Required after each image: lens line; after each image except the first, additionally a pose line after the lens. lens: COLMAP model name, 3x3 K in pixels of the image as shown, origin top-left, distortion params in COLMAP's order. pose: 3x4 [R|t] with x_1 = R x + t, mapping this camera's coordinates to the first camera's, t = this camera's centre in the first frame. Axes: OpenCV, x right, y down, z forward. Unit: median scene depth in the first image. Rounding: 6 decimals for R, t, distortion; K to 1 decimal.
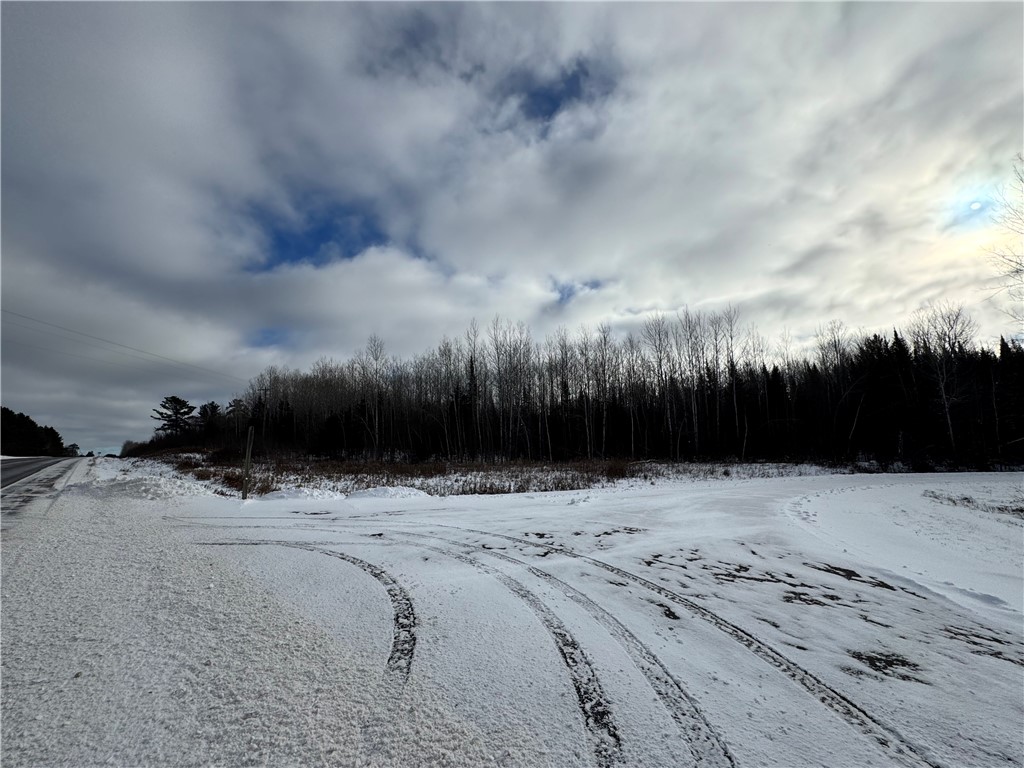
lens RADIAL K [[410.1, 0, 512.2], [0, 410.1, 385.2], [0, 0, 1]] dist [0.001499, 0.000516]
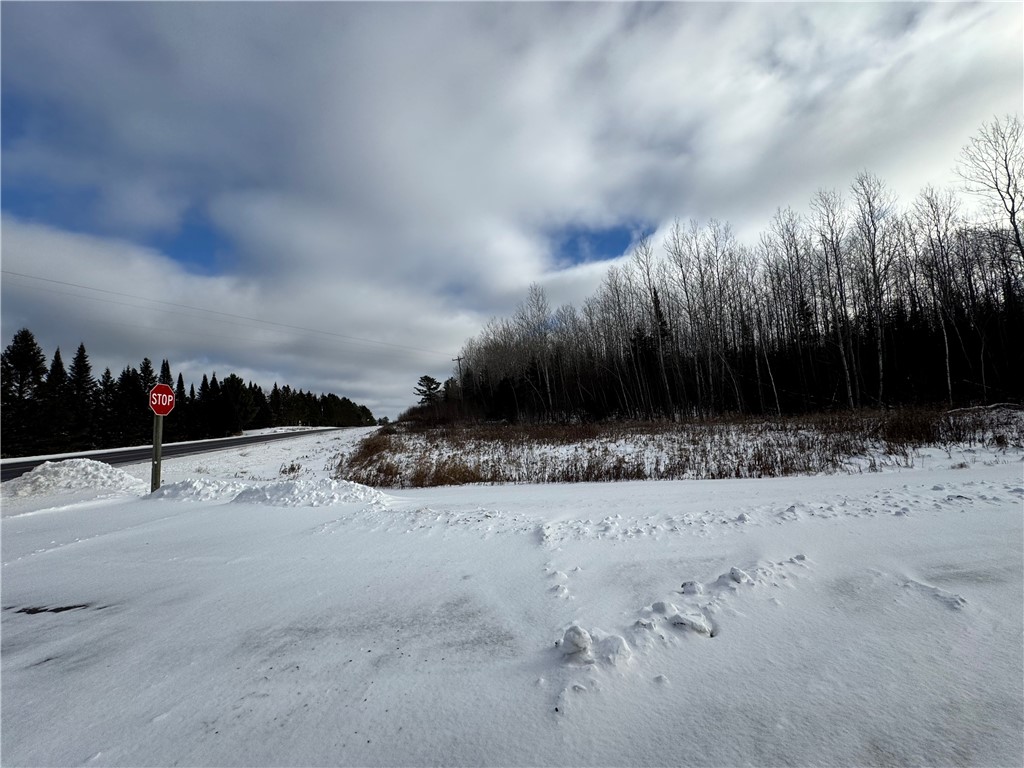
lens RADIAL K [[410.1, 0, 512.2], [0, 410.1, 385.2], [0, 0, 1]] dist [0.001499, 0.000516]
pose [[0.863451, -0.080596, -0.497952, 0.054622], [0.129236, 0.989551, 0.063932, 0.038416], [0.487596, -0.119556, 0.864845, 0.209346]]
